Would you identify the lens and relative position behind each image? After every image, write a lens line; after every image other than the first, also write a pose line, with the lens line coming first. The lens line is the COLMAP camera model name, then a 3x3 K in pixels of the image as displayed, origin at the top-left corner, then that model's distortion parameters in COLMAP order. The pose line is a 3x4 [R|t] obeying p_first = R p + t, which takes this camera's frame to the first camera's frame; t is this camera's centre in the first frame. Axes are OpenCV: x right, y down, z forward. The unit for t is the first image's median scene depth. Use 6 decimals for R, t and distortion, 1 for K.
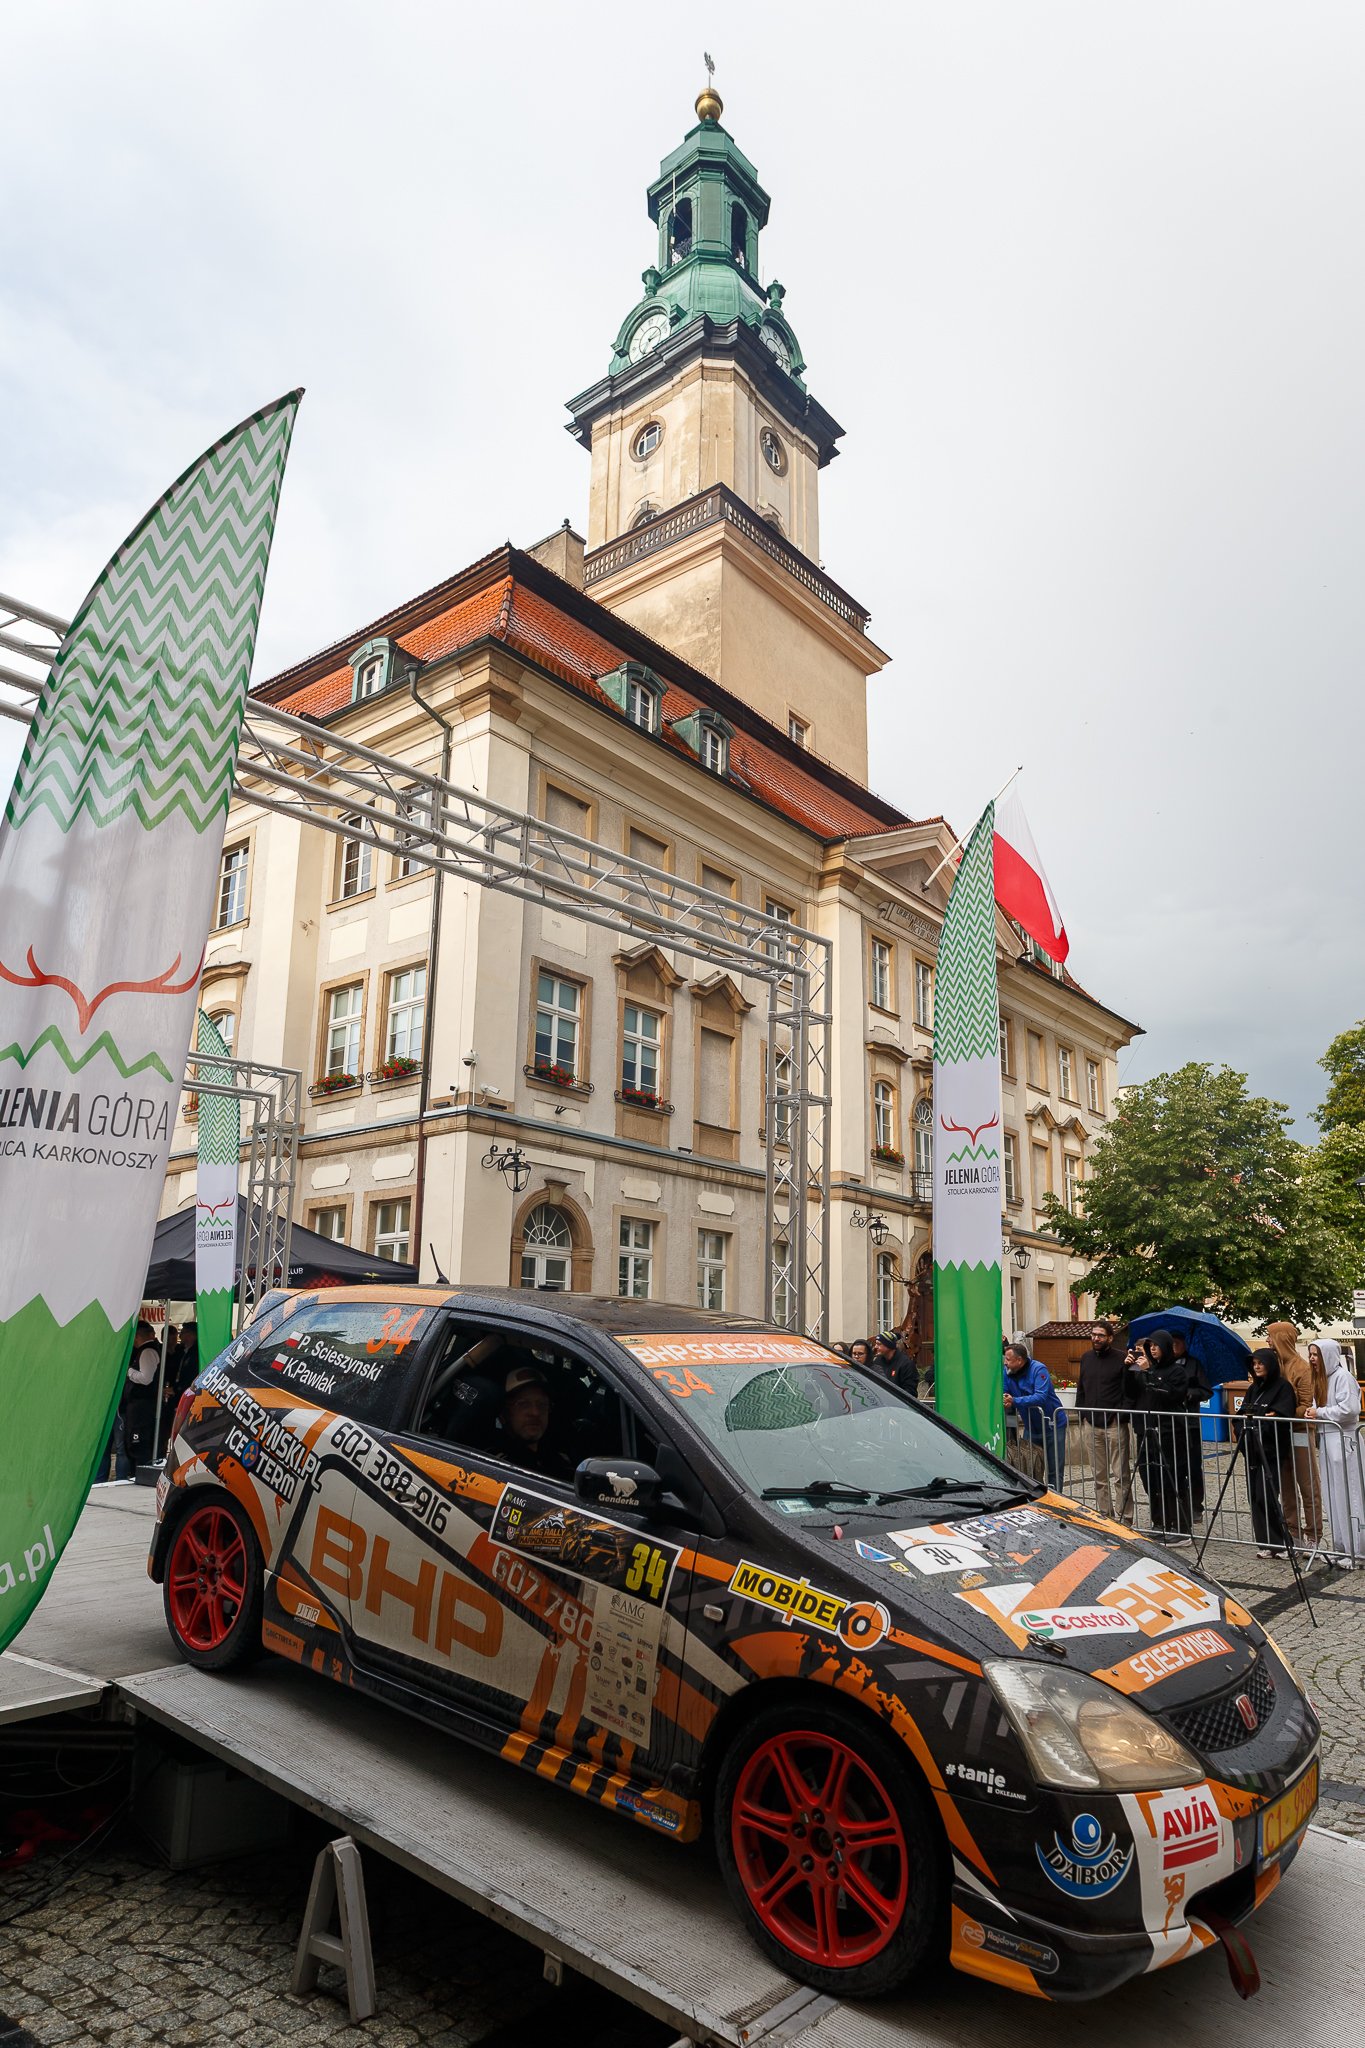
lens RADIAL K [[1248.4, 0, 750.7], [0, 1248.4, 1086.4], [0, 0, 1]] dist [0.003060, -0.000486]
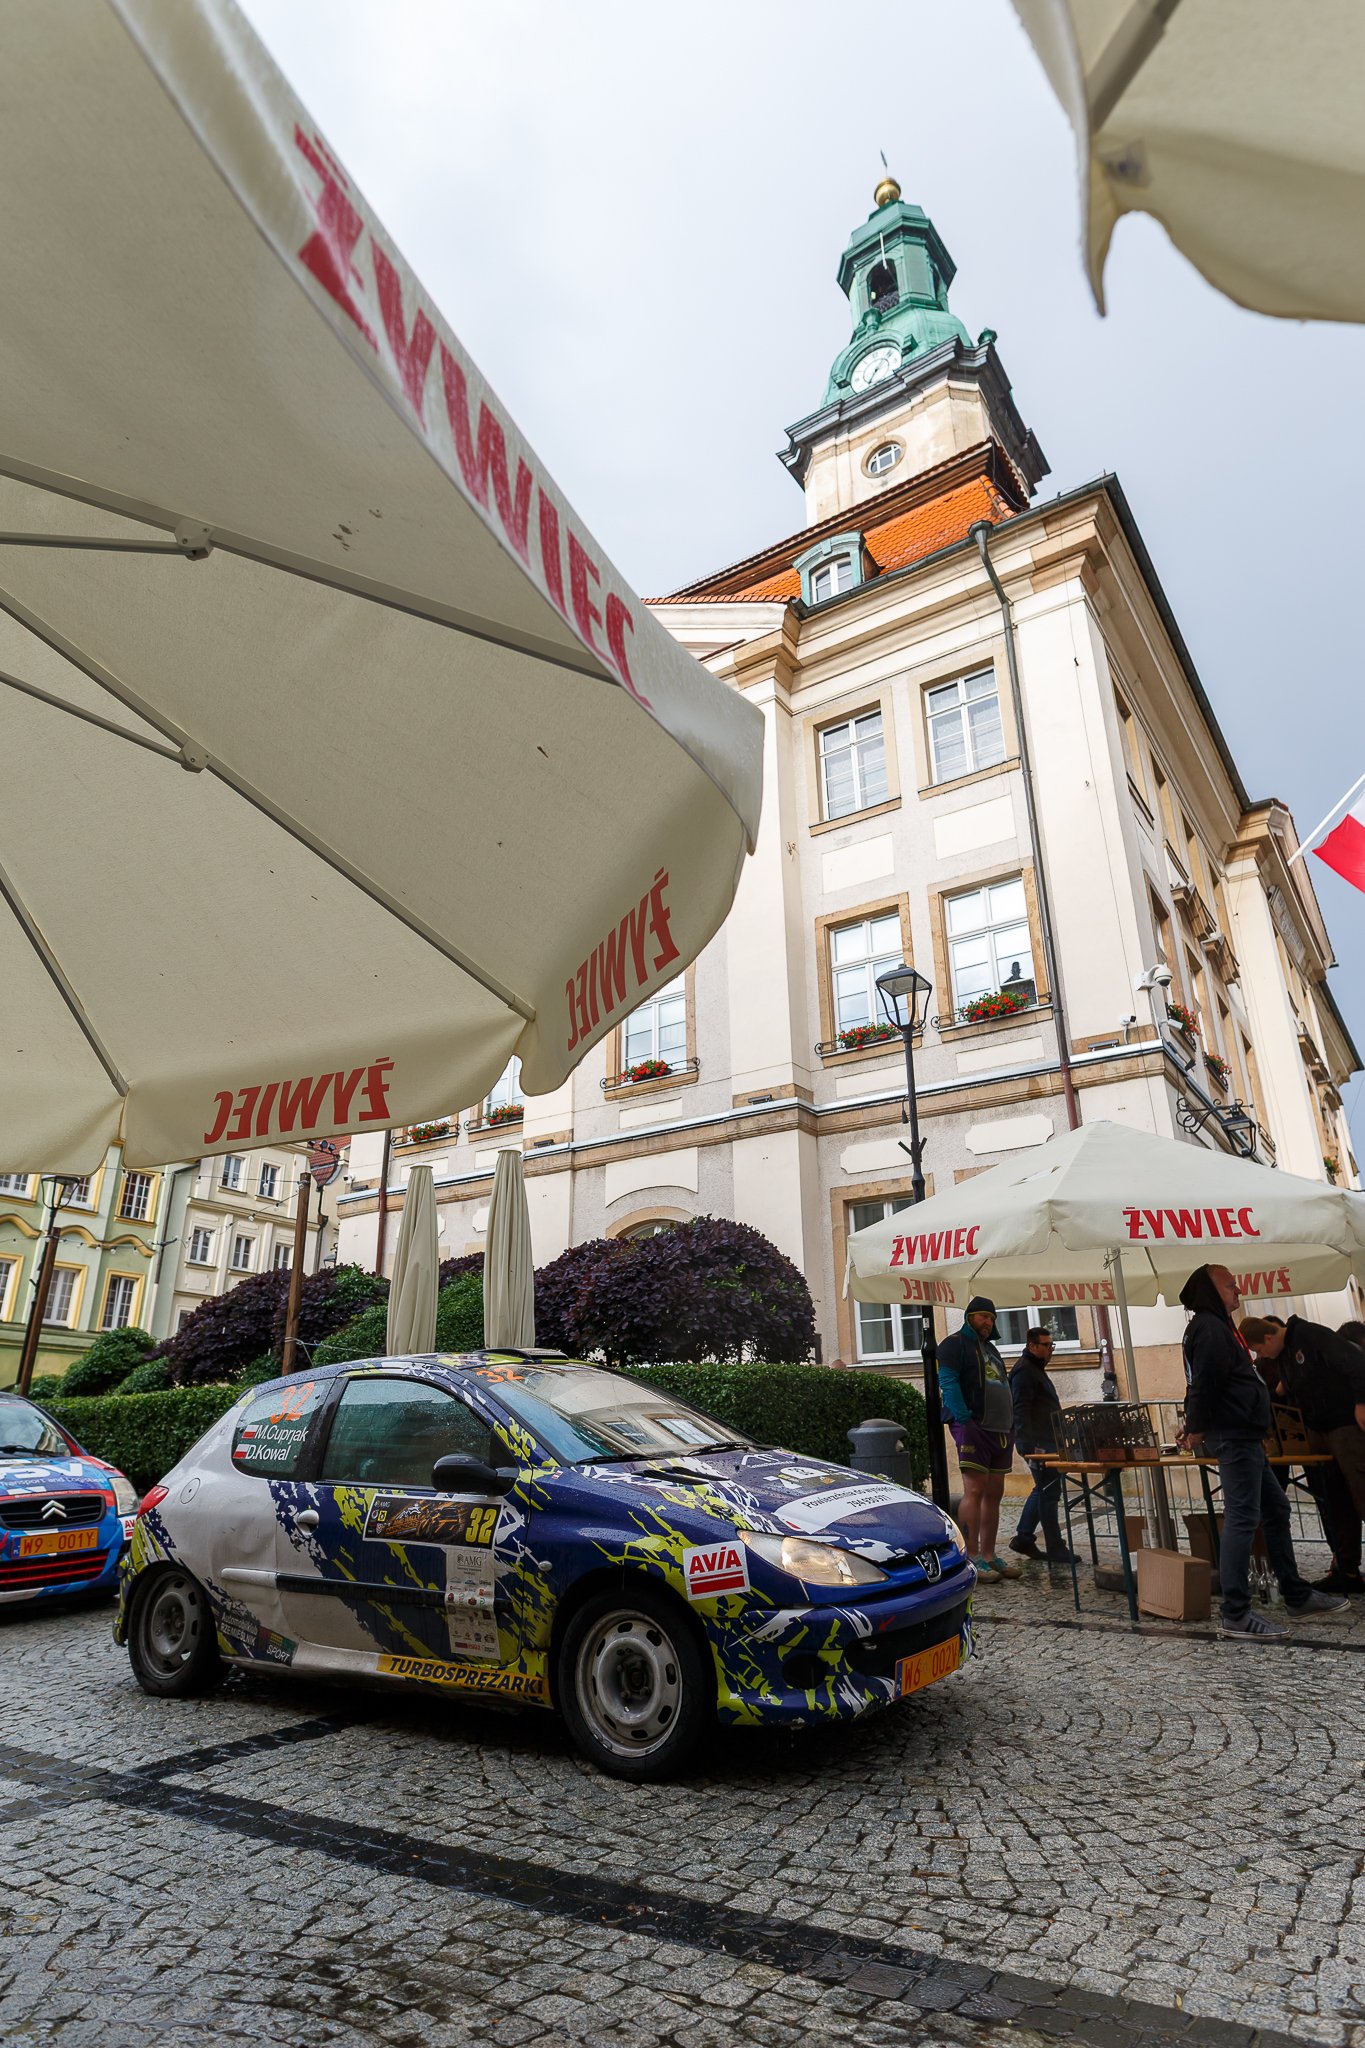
lens RADIAL K [[1134.6, 0, 683.9], [0, 1134.6, 1020.3], [0, 0, 1]] dist [-0.005203, -0.000552]
pose [[0.997832, 0.009014, 0.065193, -0.446108], [0.000550, 0.989399, -0.145224, 0.081315], [-0.065811, 0.144945, 0.987249, 0.285475]]
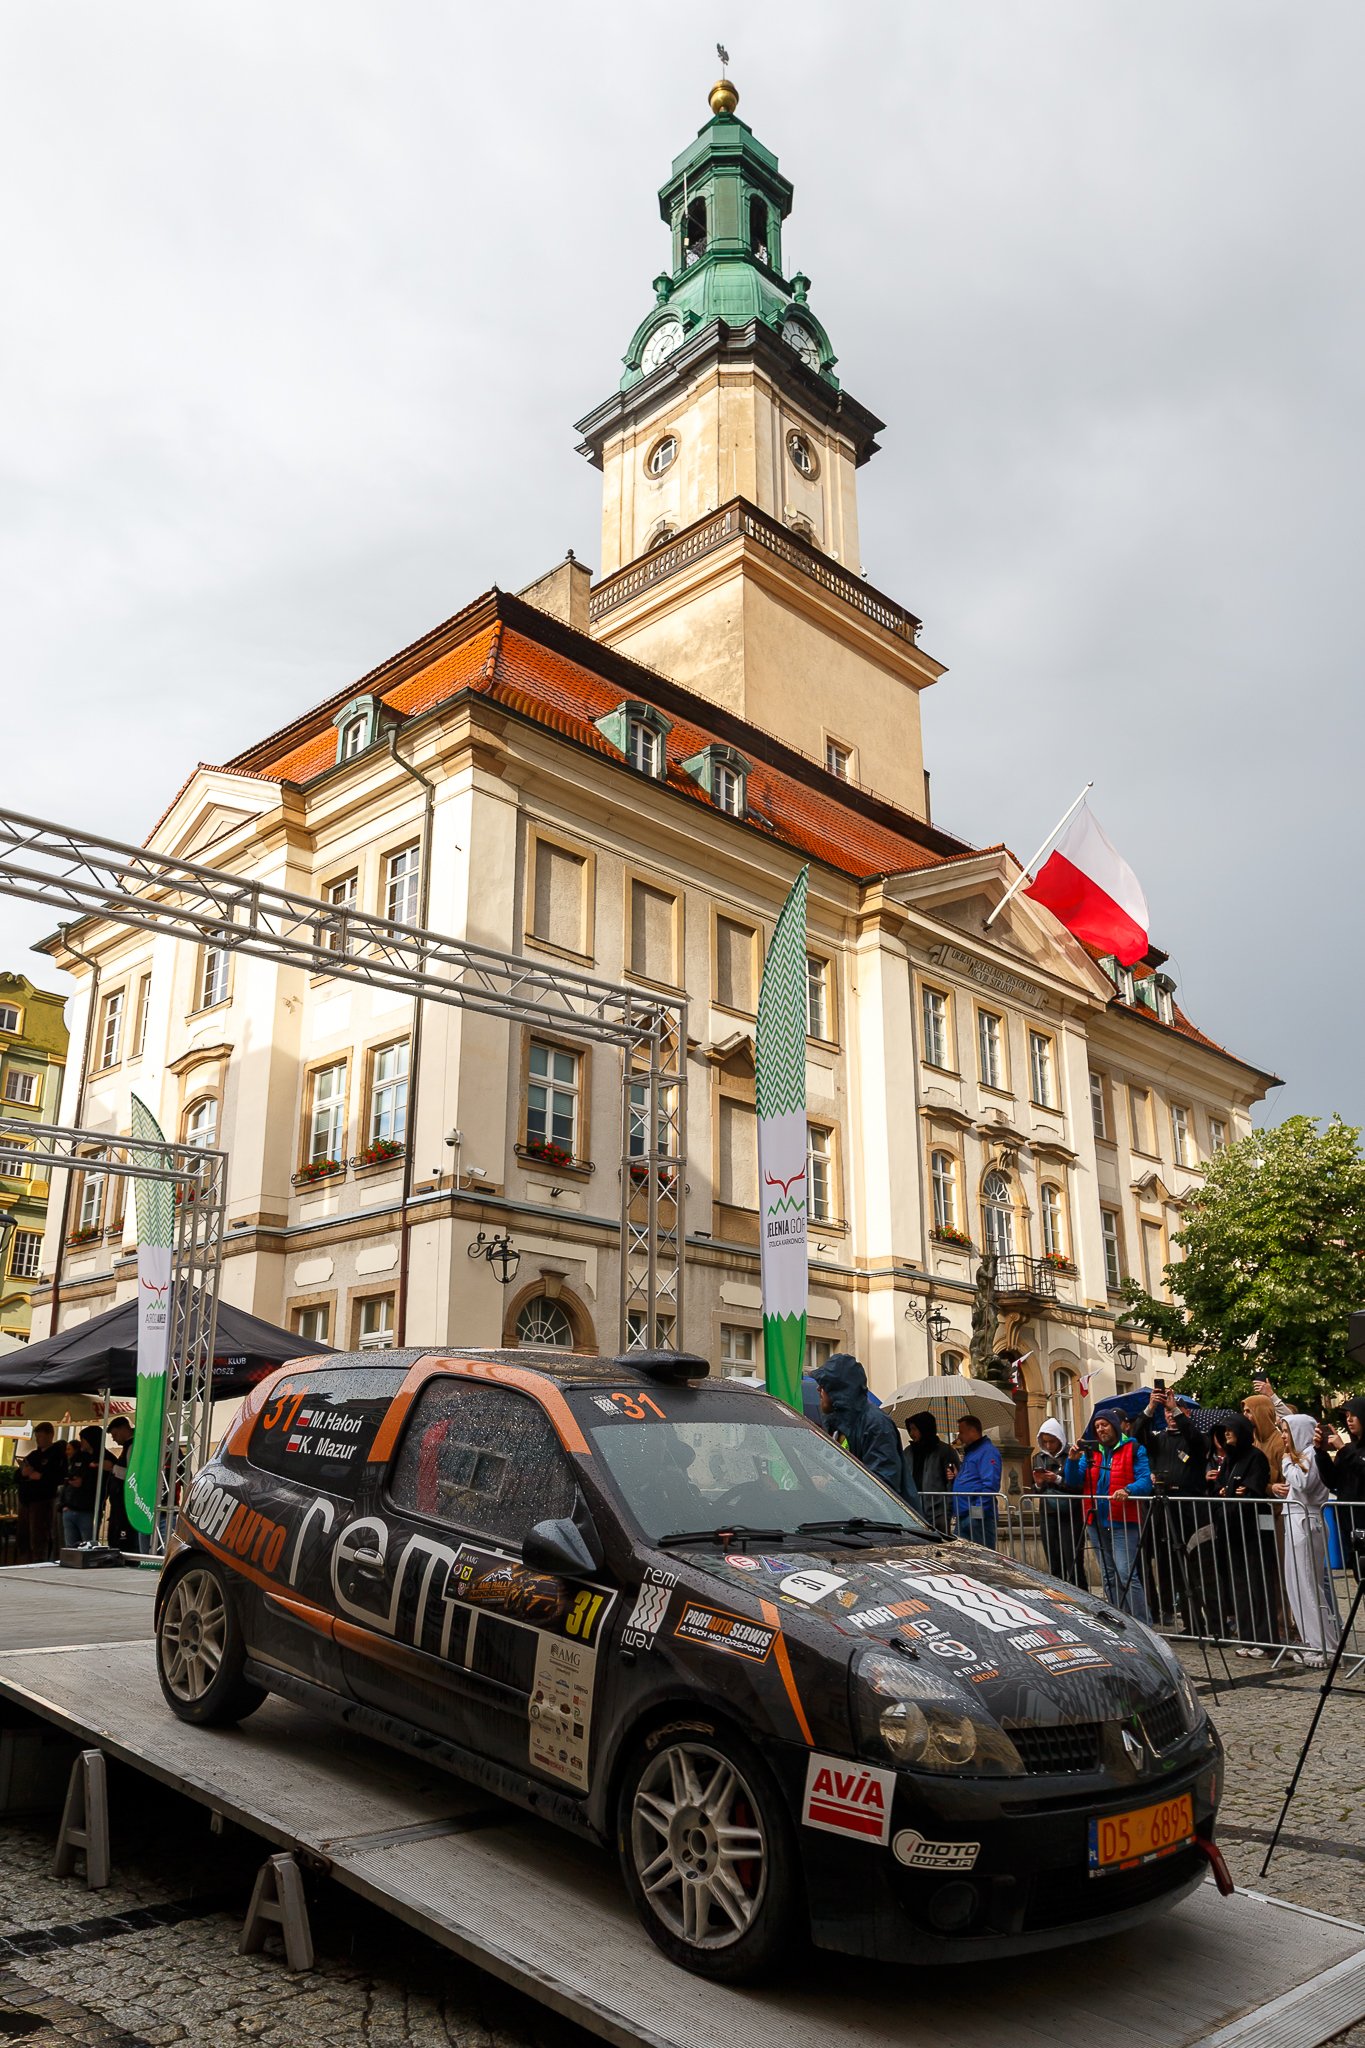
lens RADIAL K [[1485.7, 0, 667.6], [0, 1485.7, 1043.0], [0, 0, 1]] dist [0.007252, -0.004514]
pose [[0.991528, -0.040201, -0.123514, 0.057175], [0.029653, 0.995847, -0.086075, 0.005429], [0.126461, 0.081683, 0.988603, -0.057381]]
